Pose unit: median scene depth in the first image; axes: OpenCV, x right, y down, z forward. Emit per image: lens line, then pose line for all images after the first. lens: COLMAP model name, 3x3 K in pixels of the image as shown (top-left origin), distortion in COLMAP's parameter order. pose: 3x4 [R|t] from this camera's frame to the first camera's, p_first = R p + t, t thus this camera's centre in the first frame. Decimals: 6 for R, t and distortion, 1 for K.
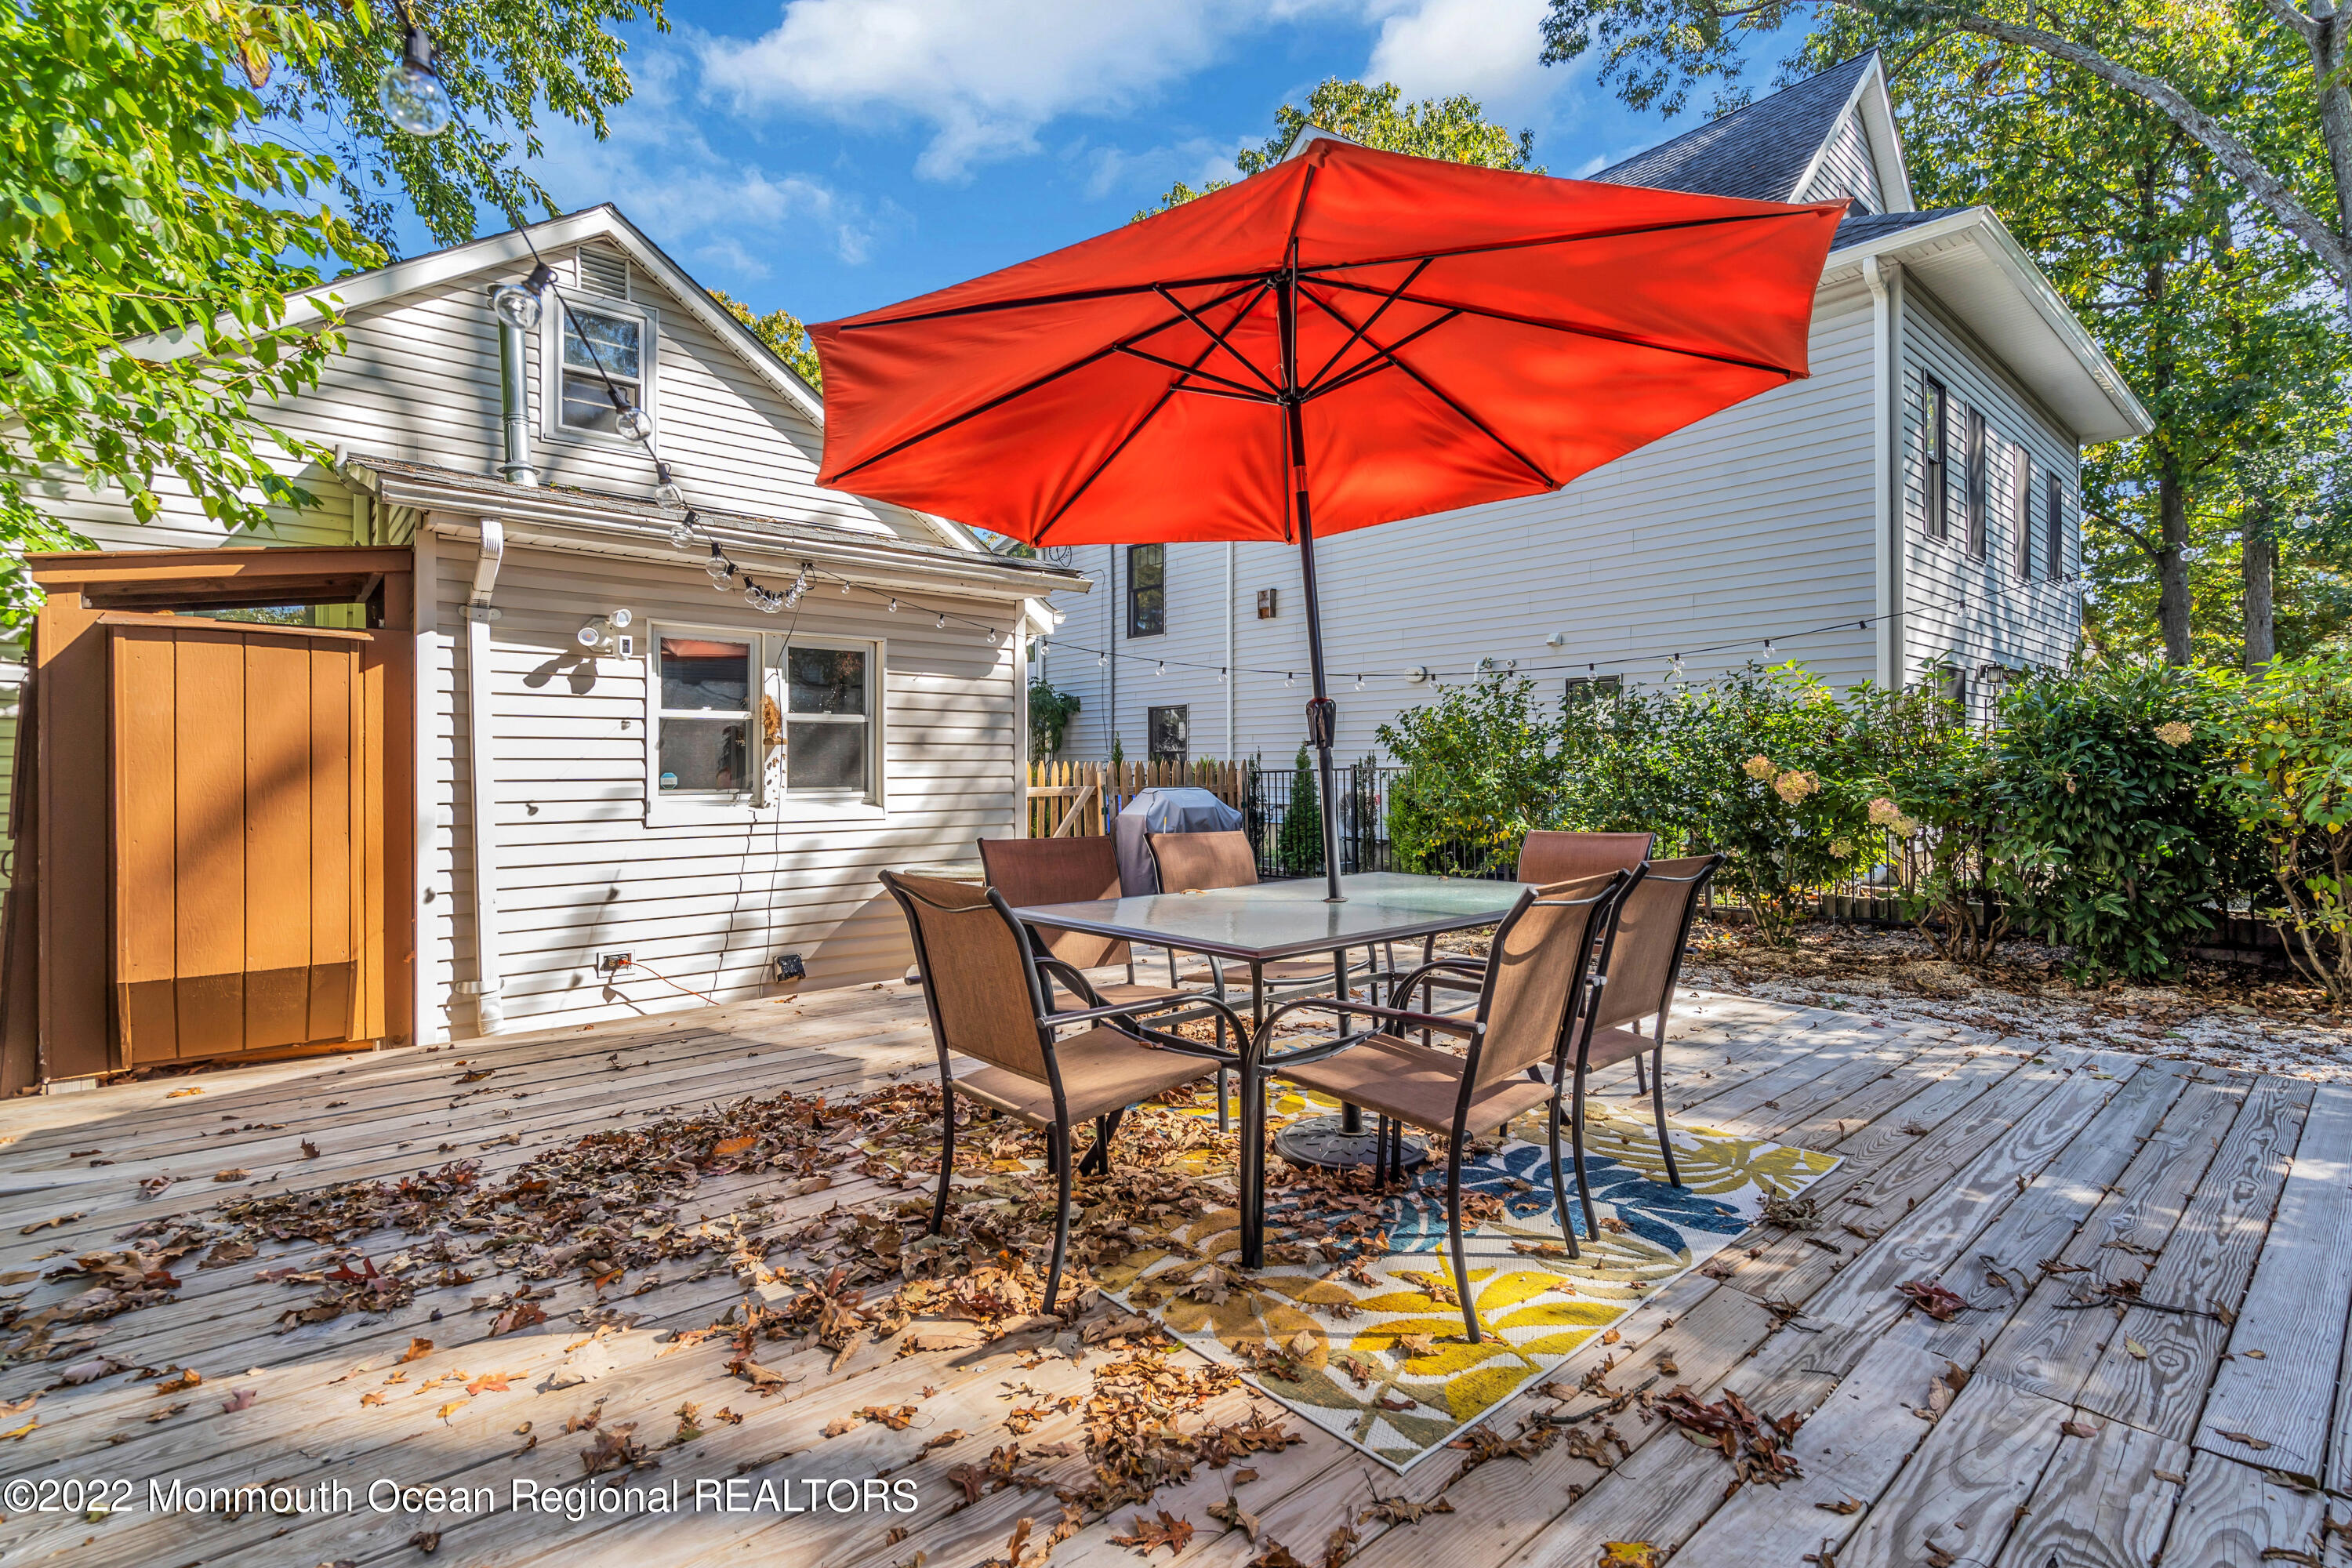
lens RADIAL K [[1072.6, 0, 1186.9], [0, 1072.6, 768.1], [0, 0, 1]] dist [0.000326, 0.000286]
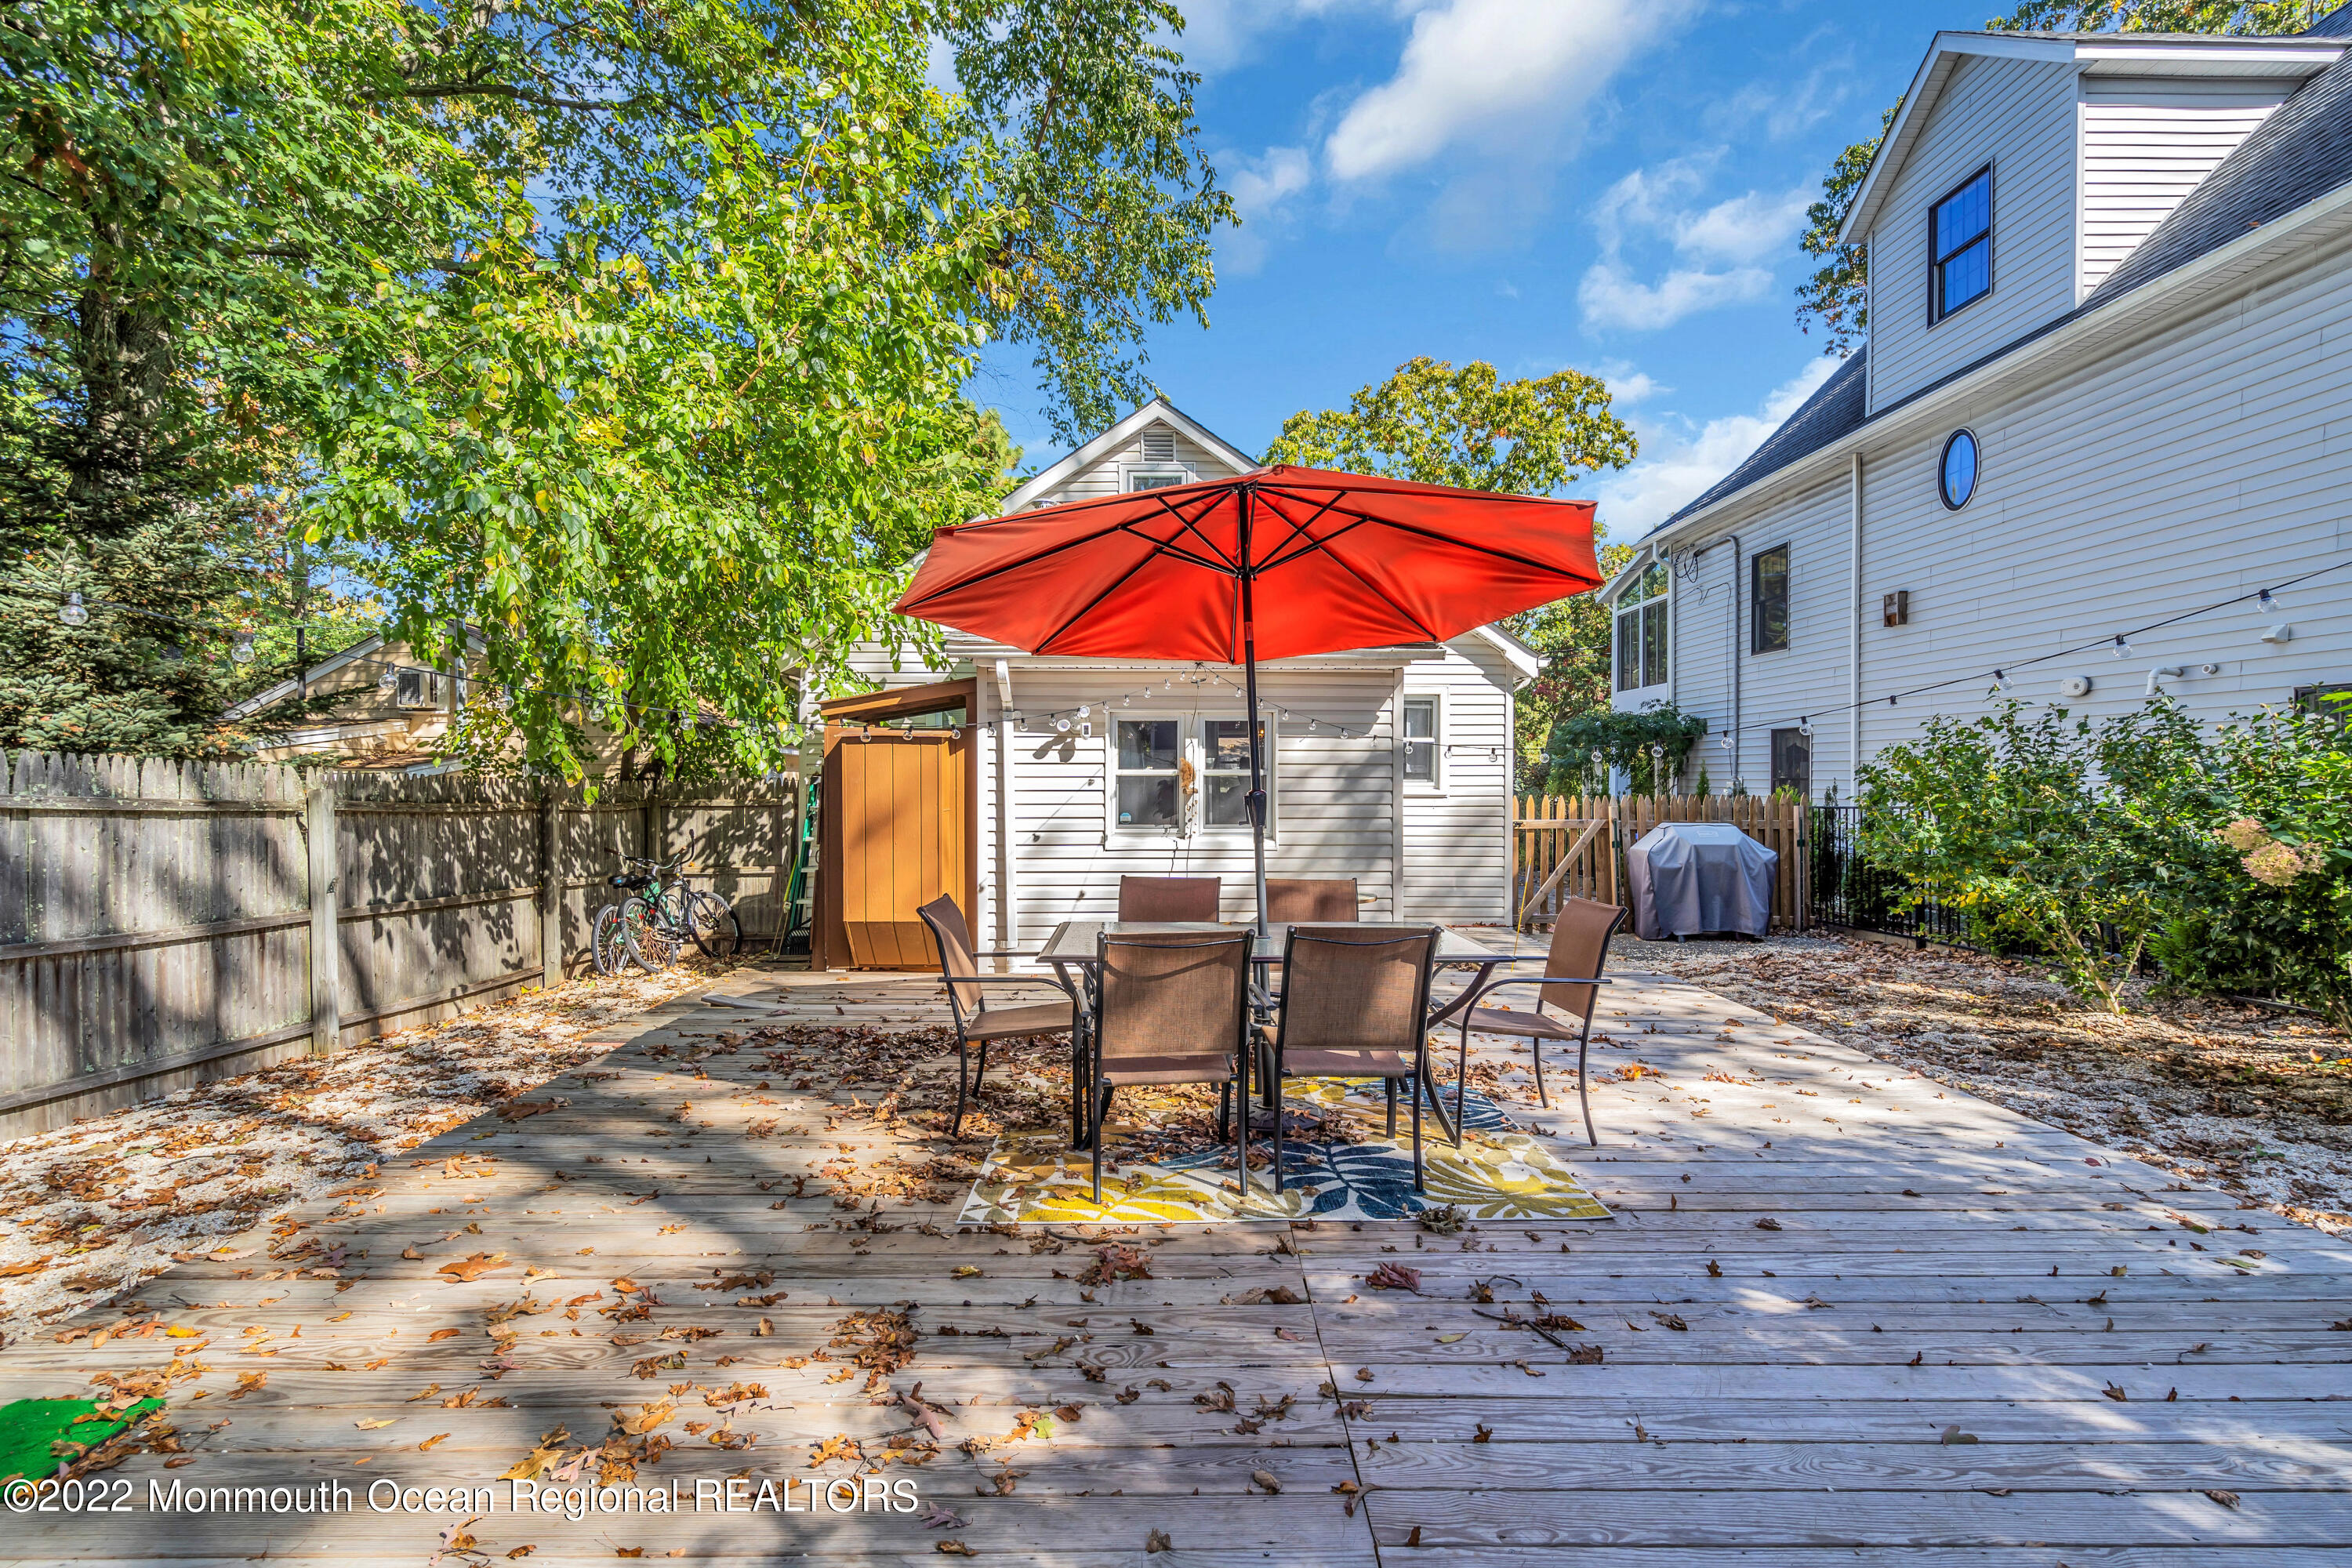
lens RADIAL K [[1064.9, 0, 1180.9], [0, 1064.9, 796.1], [0, 0, 1]] dist [-0.003954, -0.000236]
pose [[0.767202, 0.013859, -0.641256, 0.569475], [-0.003552, 0.999843, 0.017358, -0.049688], [0.641396, -0.011039, 0.767131, -0.068726]]
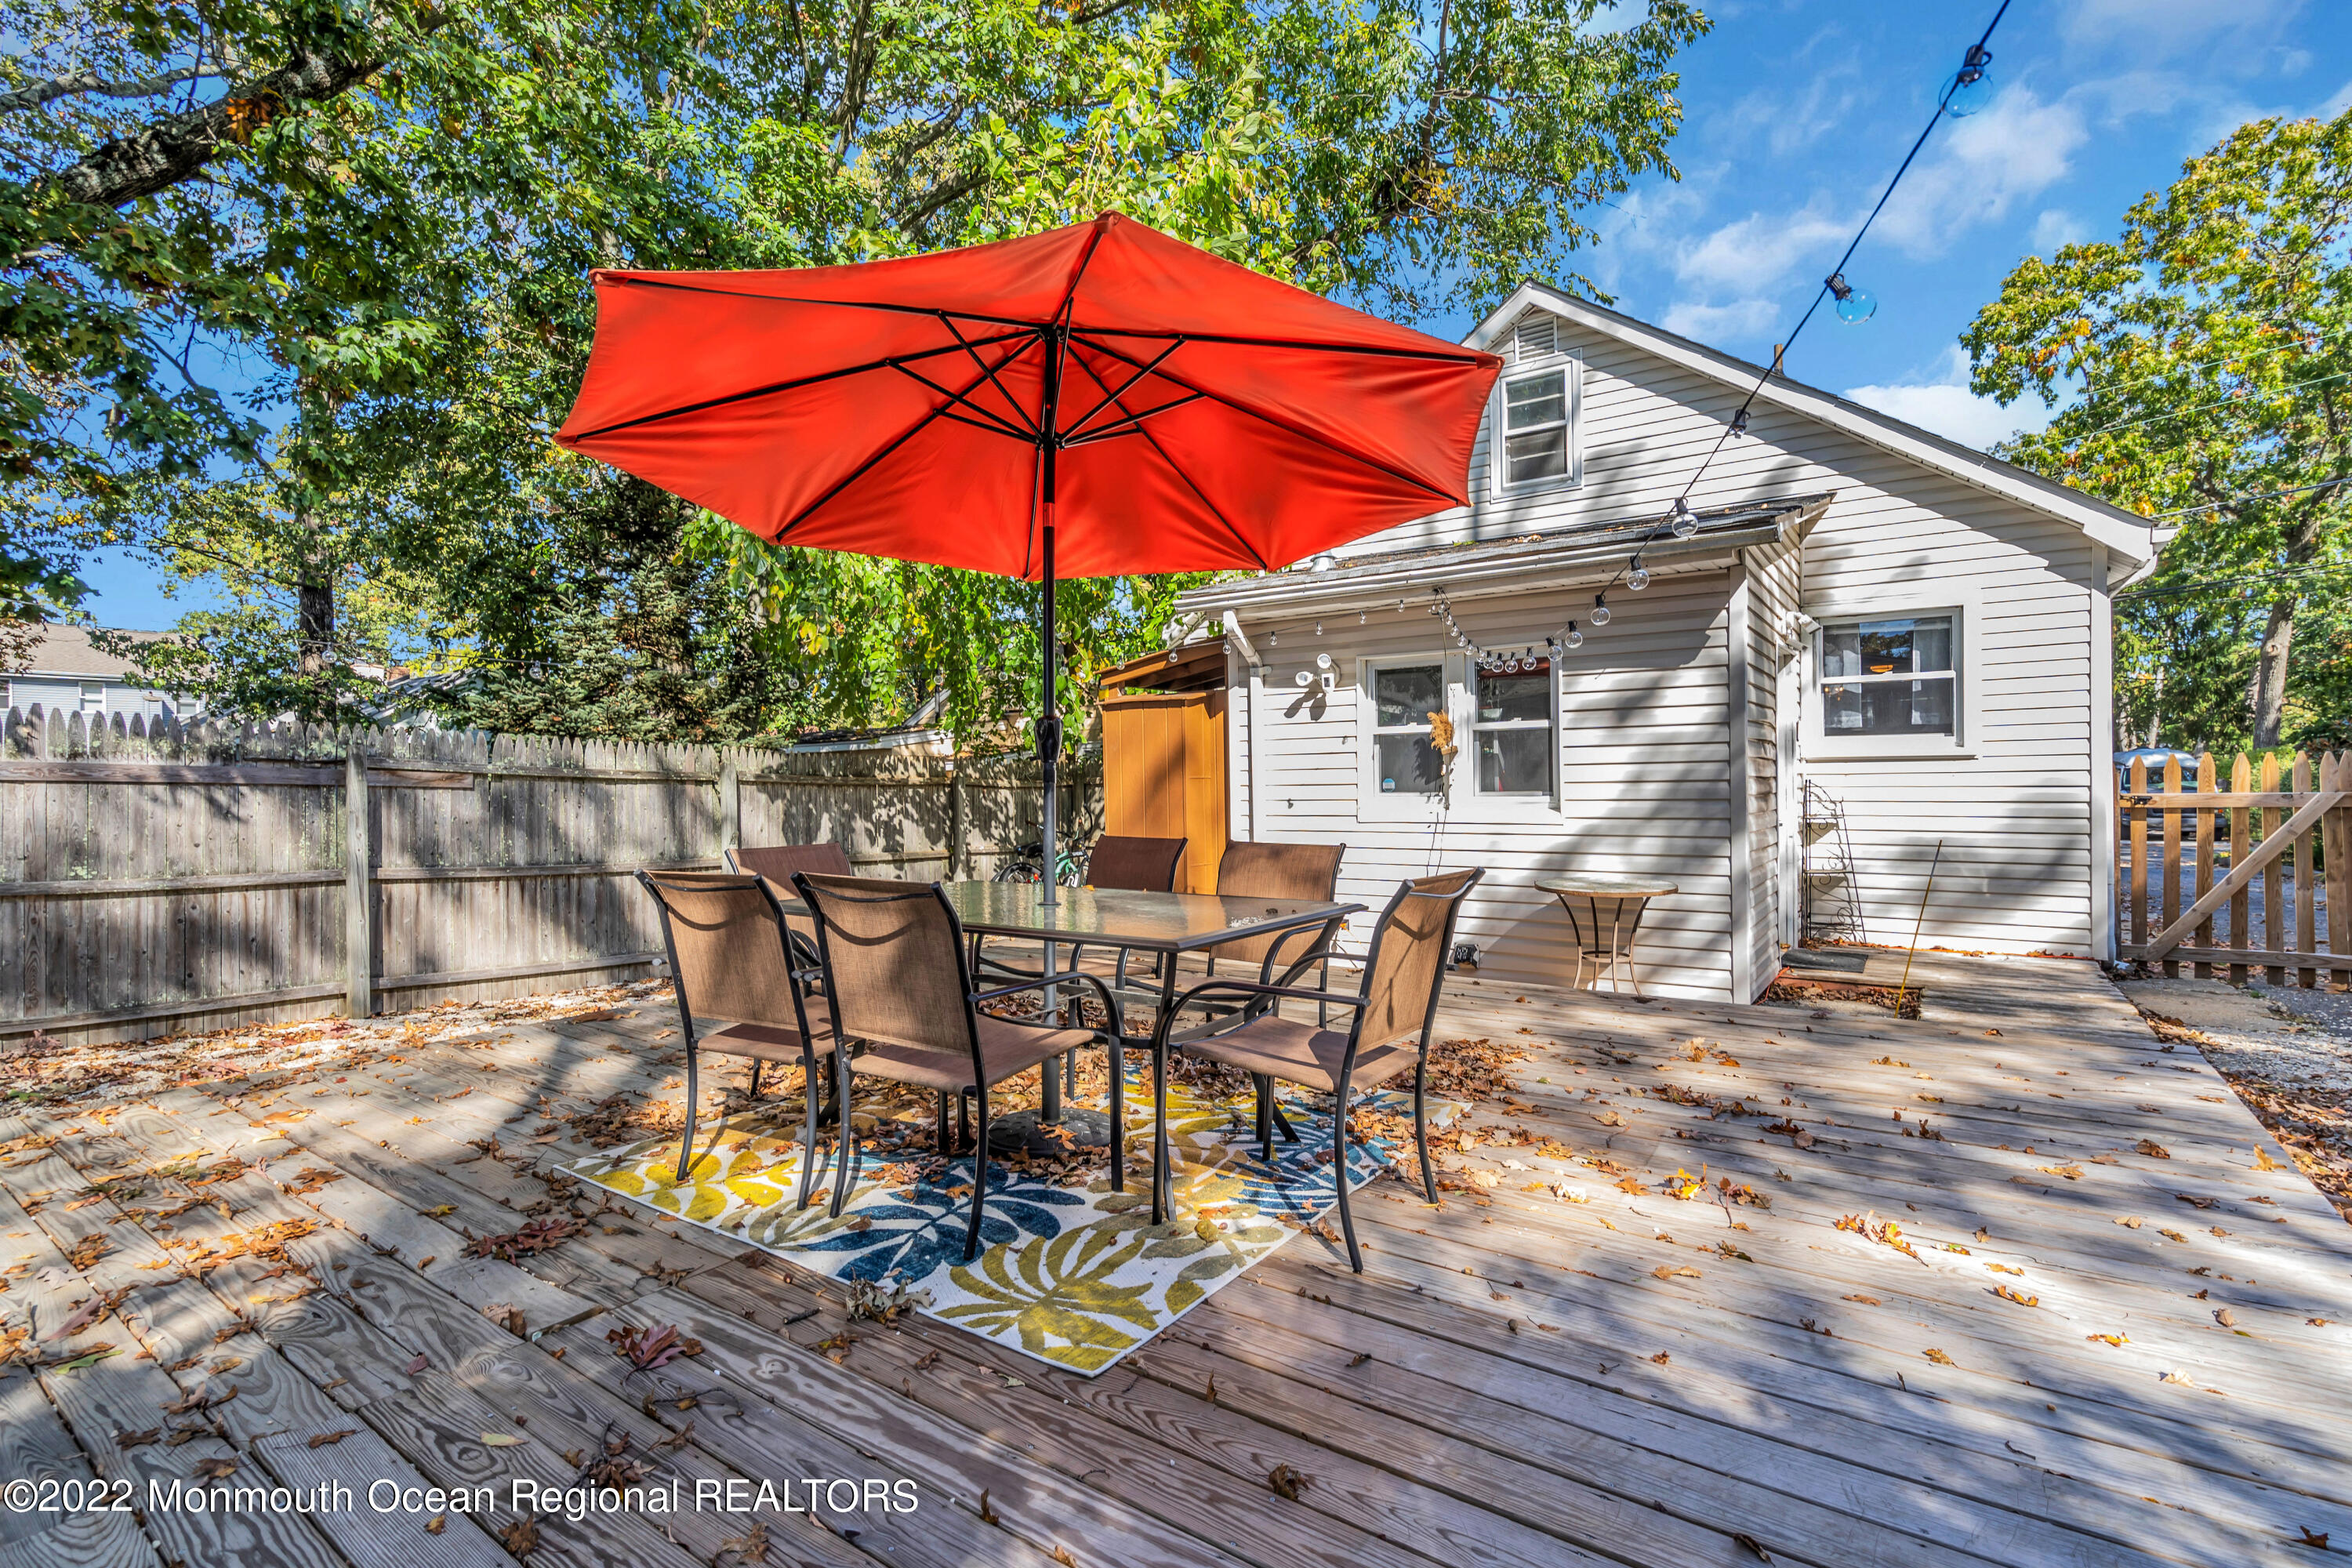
lens RADIAL K [[1076.1, 0, 1183.3], [0, 1076.1, 794.2], [0, 0, 1]] dist [-0.010568, 0.000308]
pose [[0.246075, 0.012563, -0.969169, 0.741387], [0.012978, 0.999784, 0.016255, -0.000638], [0.969164, -0.016578, 0.245859, 0.530377]]
